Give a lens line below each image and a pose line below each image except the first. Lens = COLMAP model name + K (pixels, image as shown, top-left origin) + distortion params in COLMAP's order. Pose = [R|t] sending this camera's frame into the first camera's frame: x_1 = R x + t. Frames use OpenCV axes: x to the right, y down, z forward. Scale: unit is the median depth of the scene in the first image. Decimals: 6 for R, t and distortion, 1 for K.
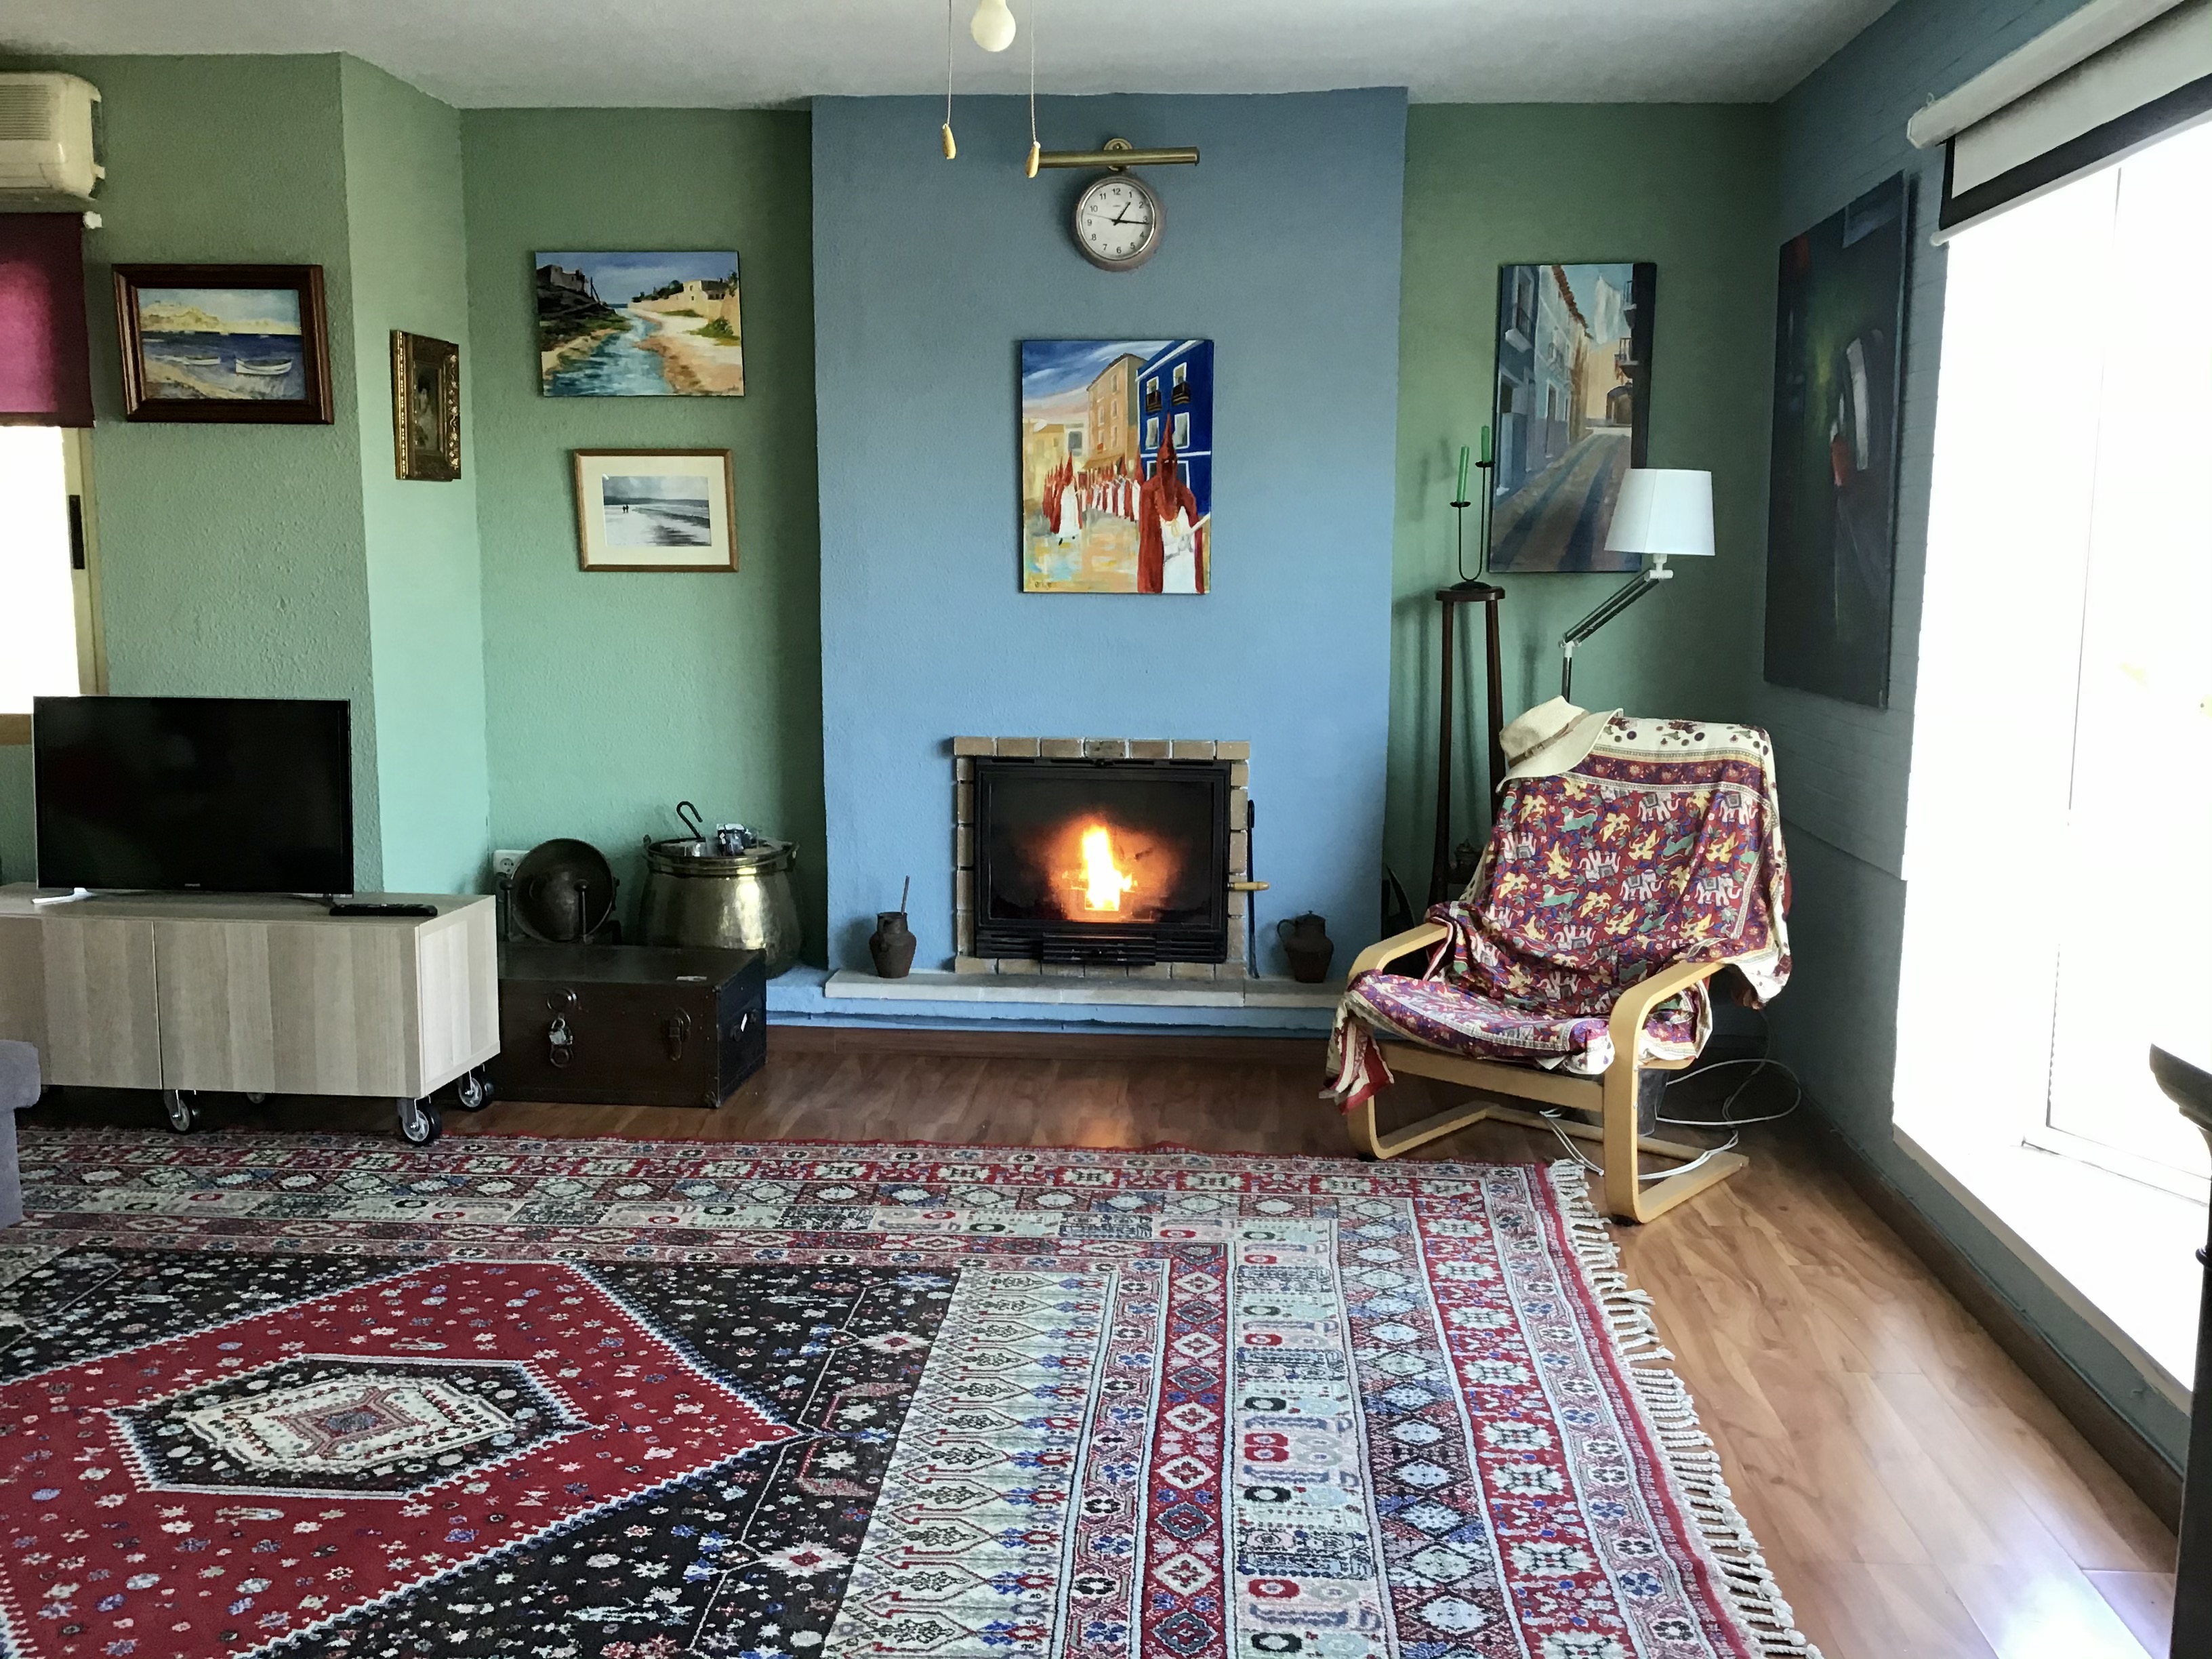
lens RADIAL K [[1964.4, 0, 1115.7], [0, 1964.4, 848.8], [0, 0, 1]] dist [0.103280, -0.212744]
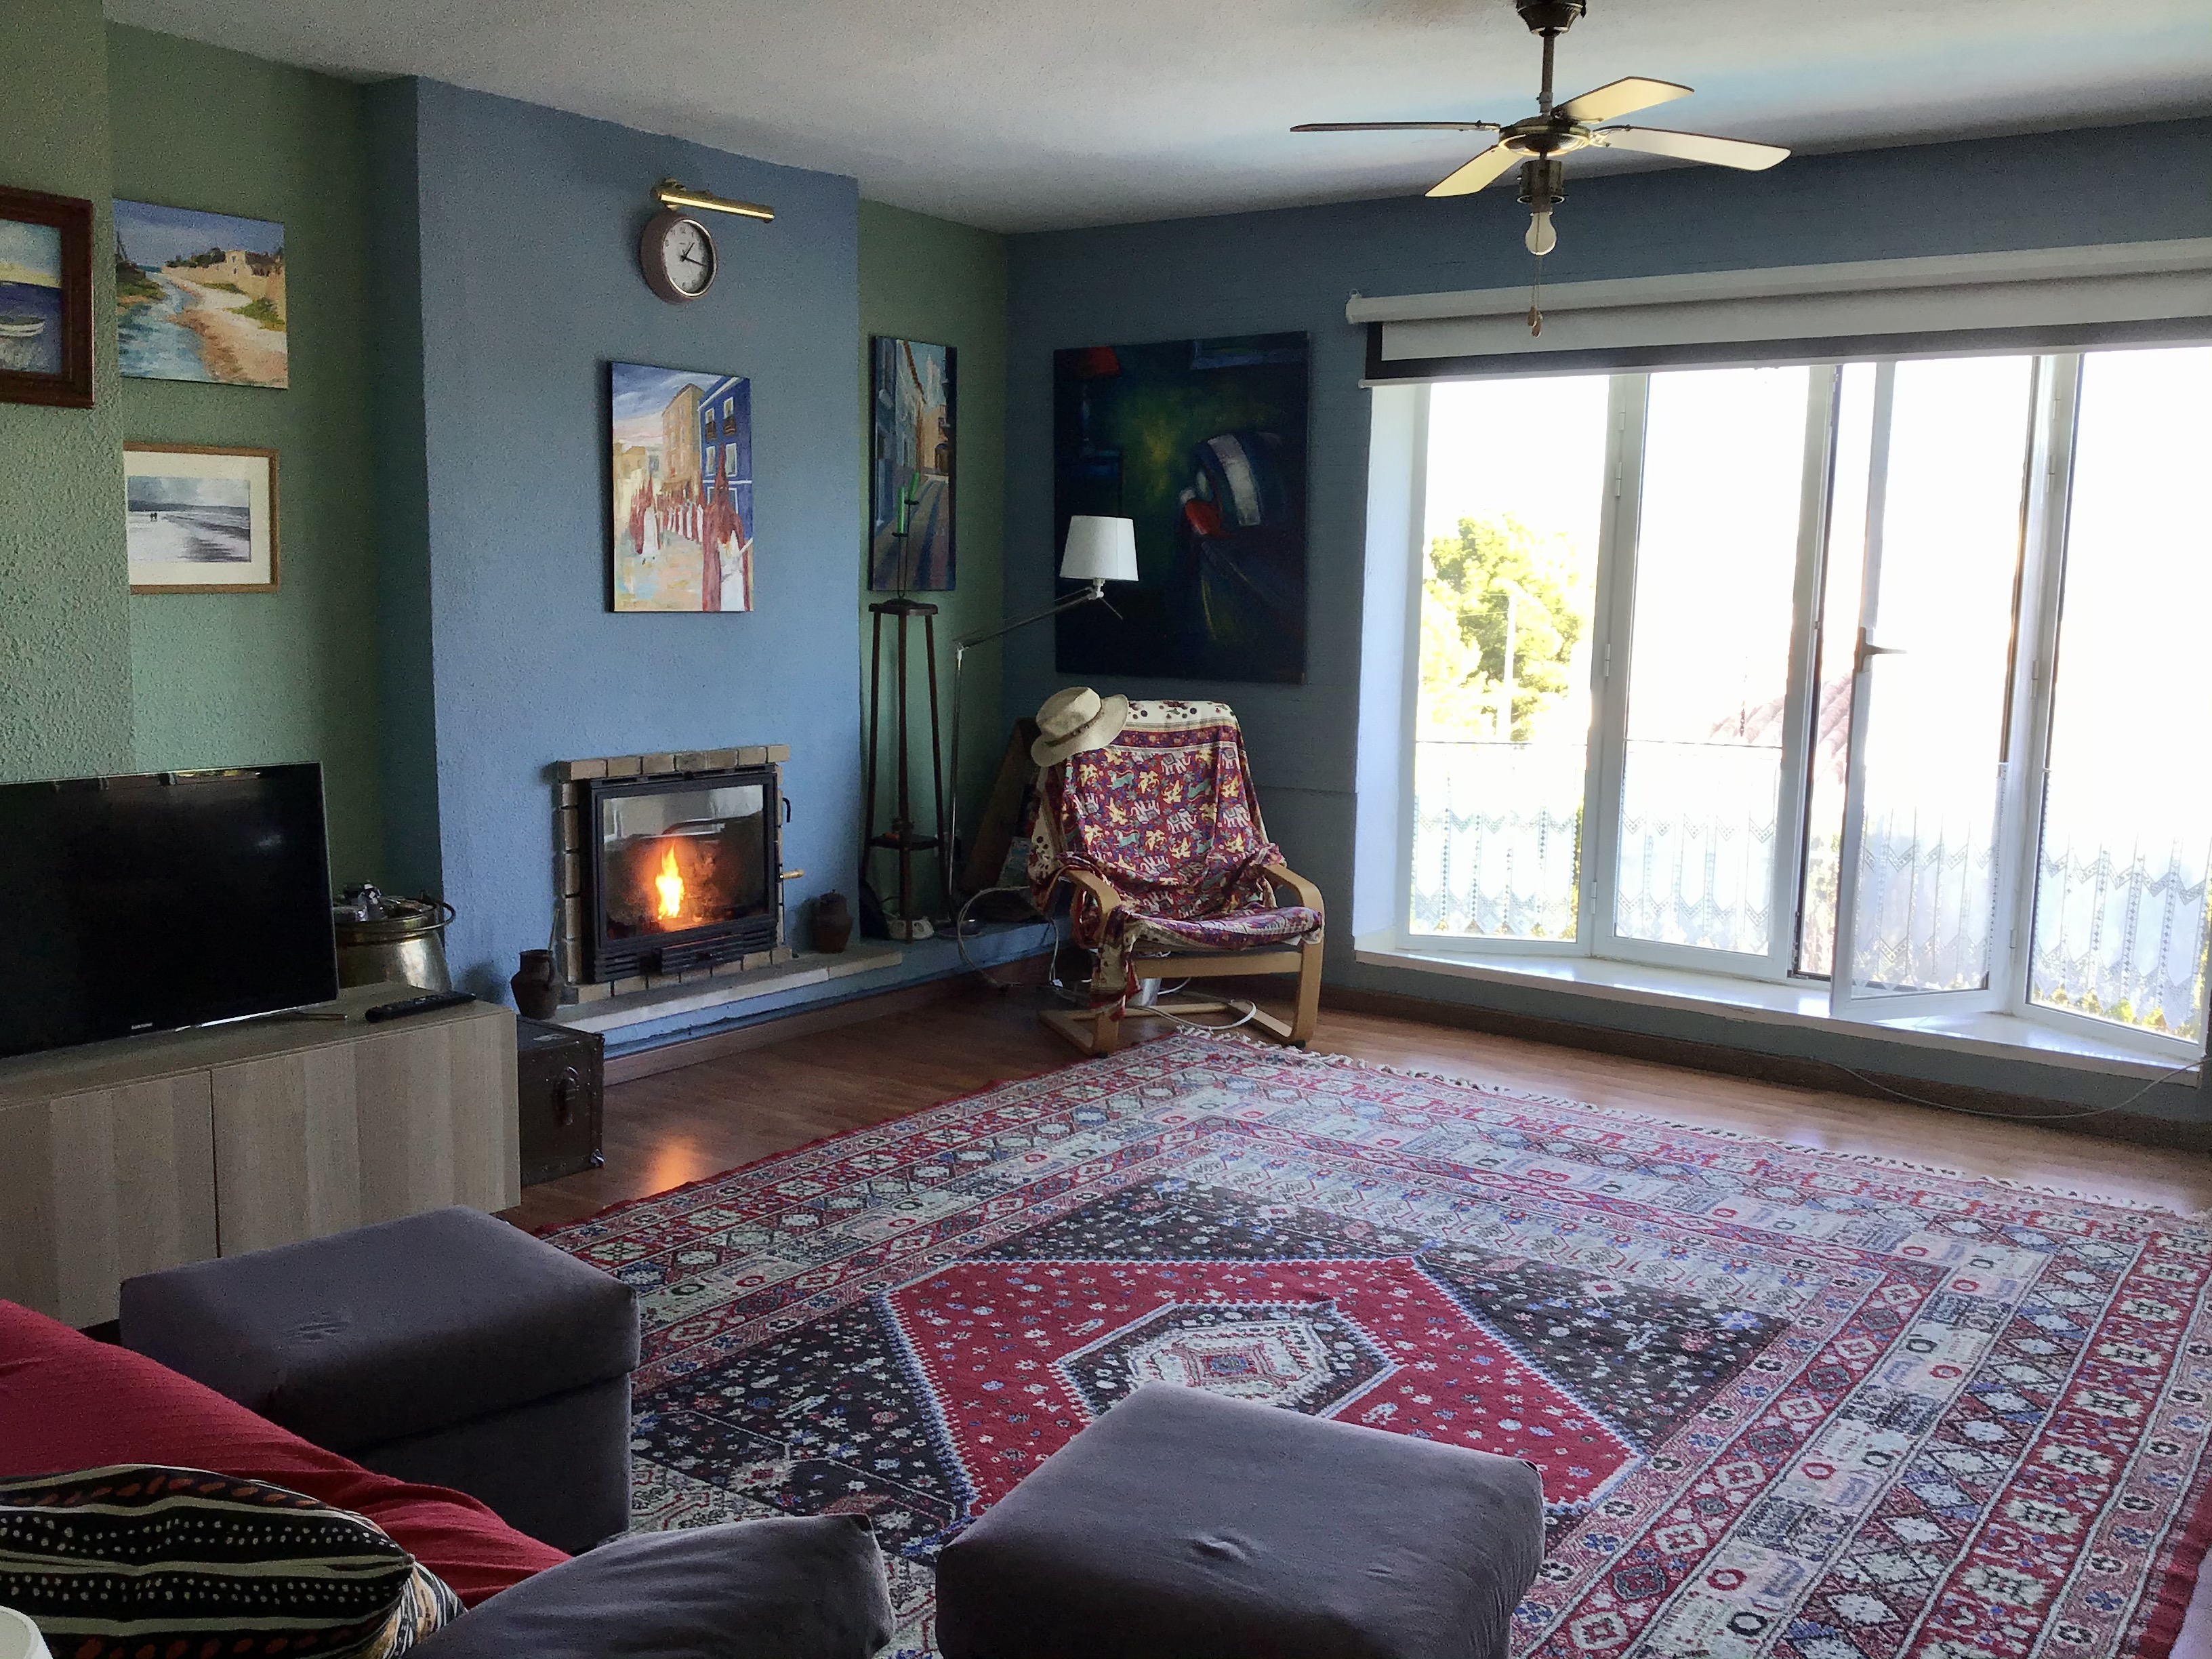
lens RADIAL K [[1964.4, 0, 1112.3], [0, 1964.4, 839.6], [0, 0, 1]] dist [0.103280, -0.212744]
pose [[0.537264, -0.110885, 0.836093, -0.908658], [0.112602, 0.991876, 0.059188, -0.055218], [-0.835864, 0.062346, 0.545385, 0.293523]]
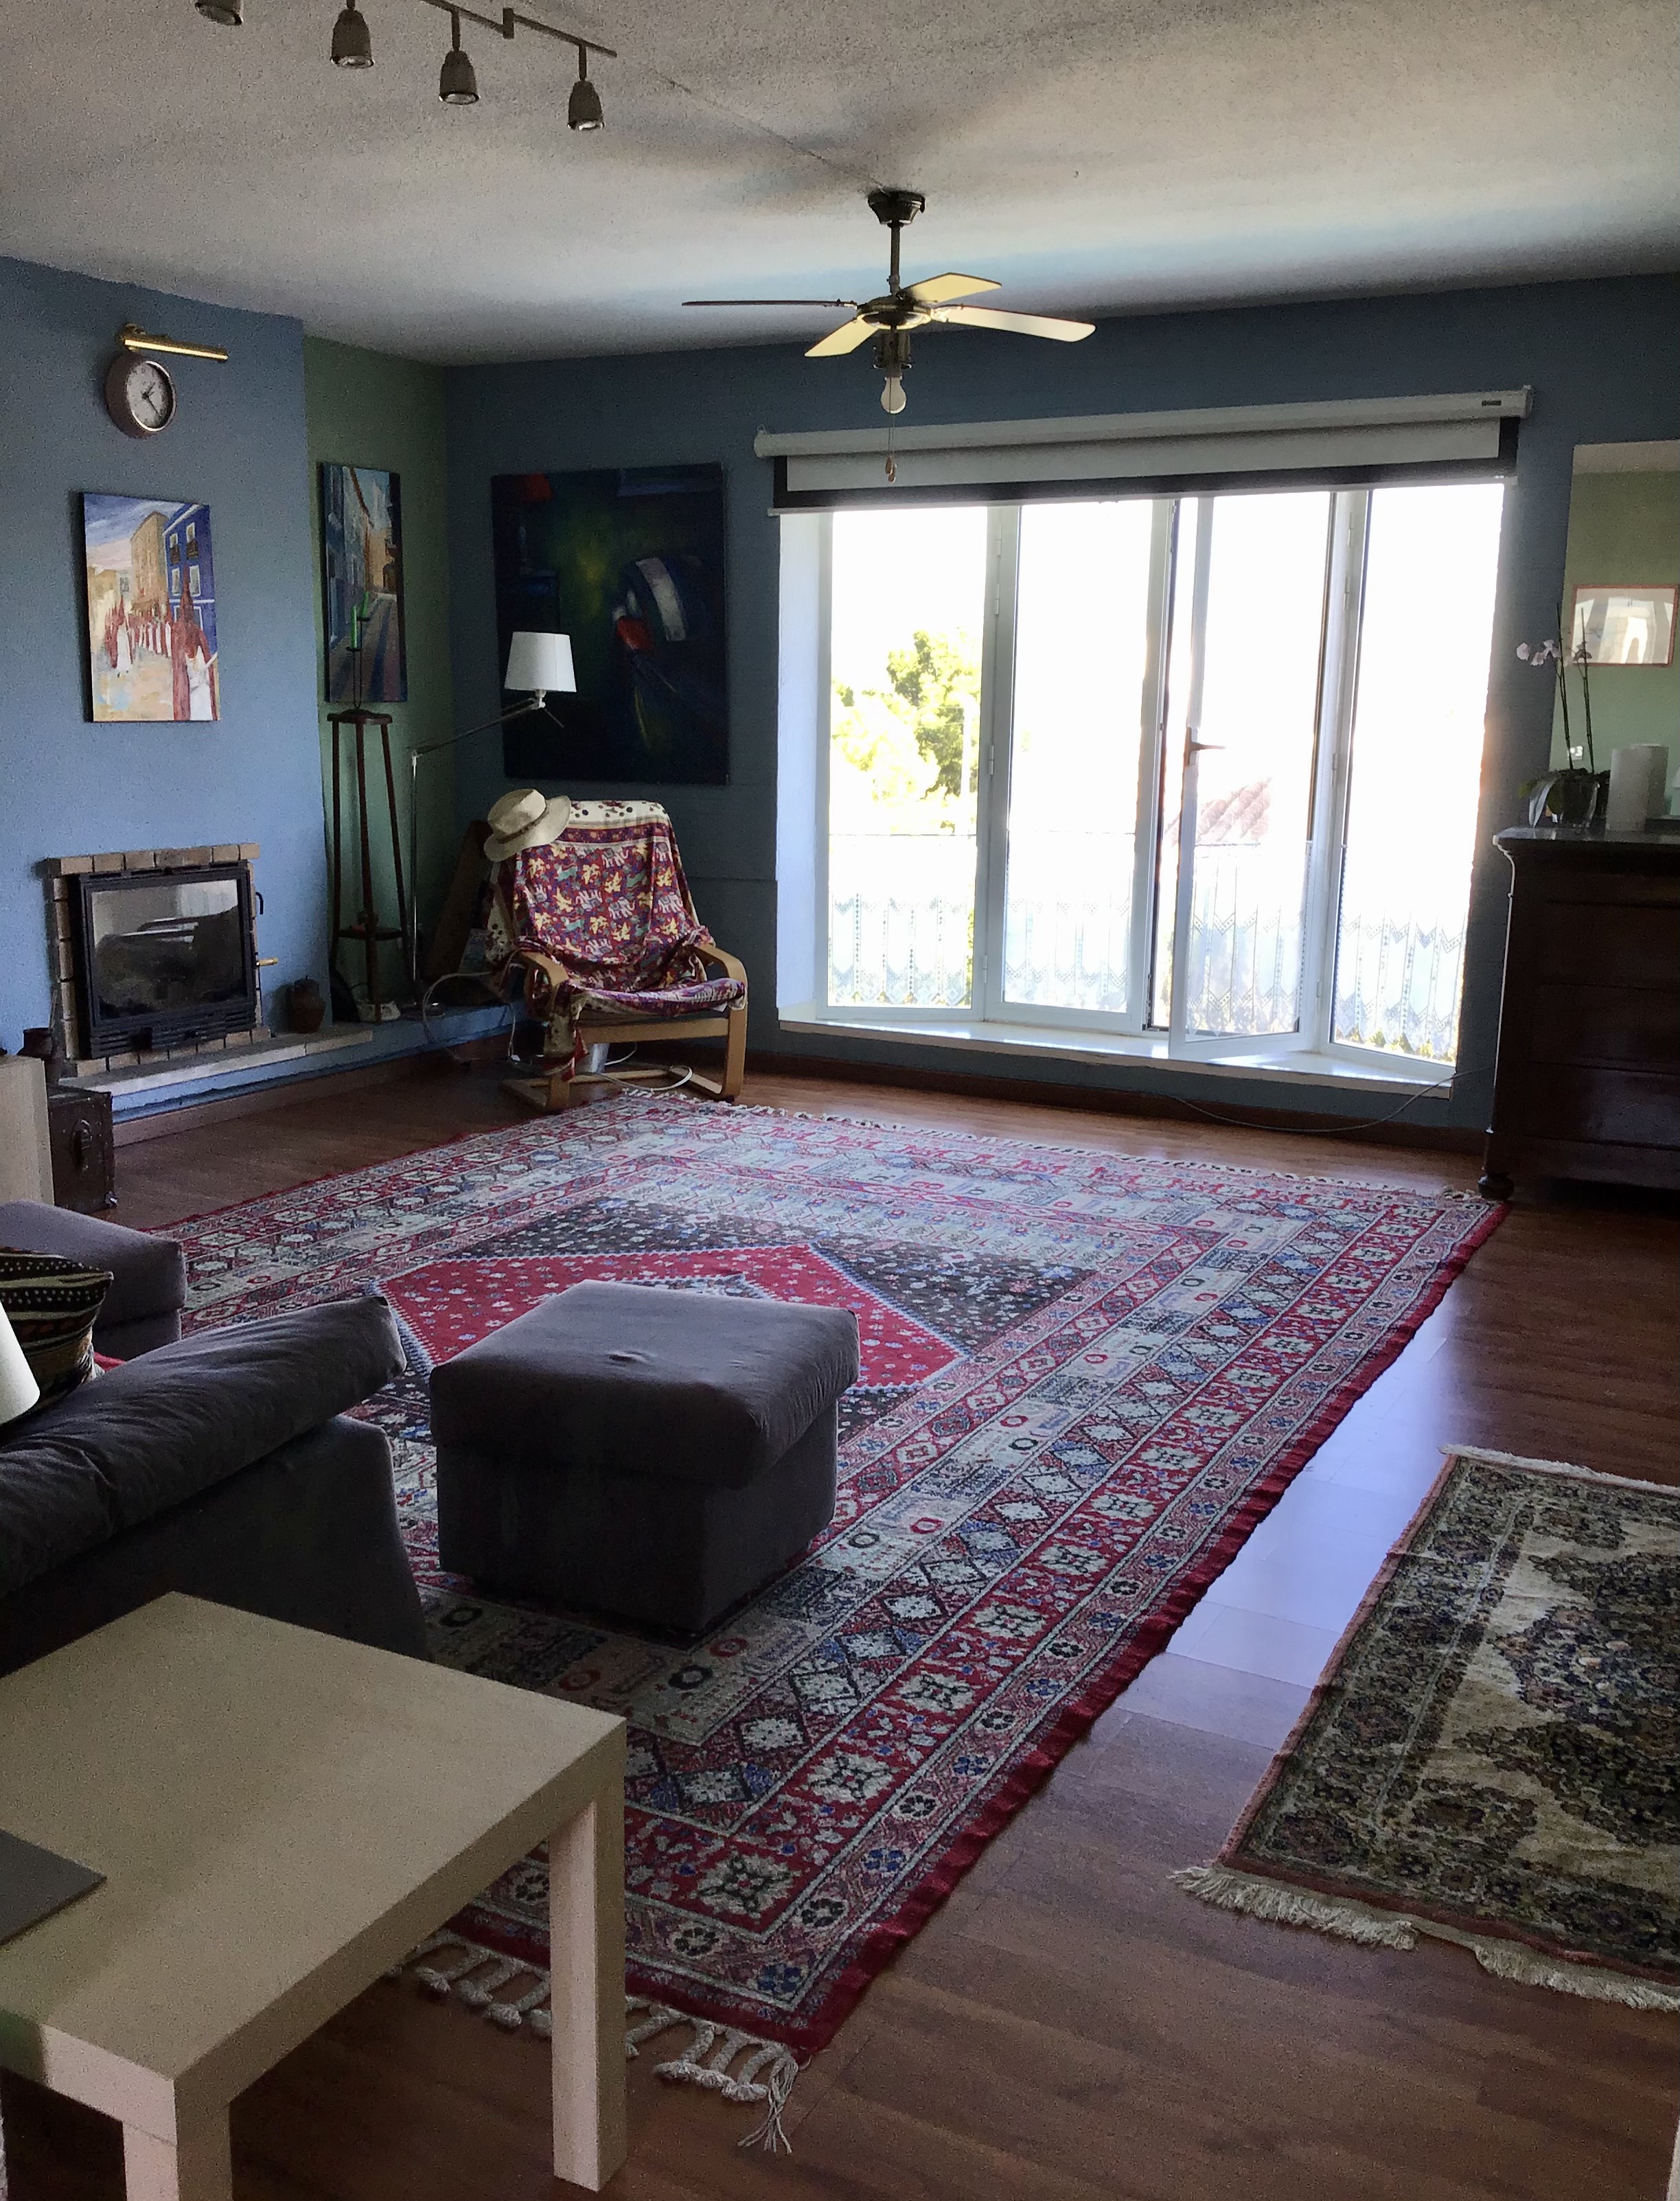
lens RADIAL K [[1997.5, 0, 813.0], [0, 1997.5, 1082.1], [0, 0, 1]] dist [0.074479, 0.000000]
pose [[0.432525, -0.175192, 0.884438, -1.079852], [0.128393, 0.982912, 0.131909, -0.034806], [-0.892433, 0.056501, 0.447627, 0.172676]]
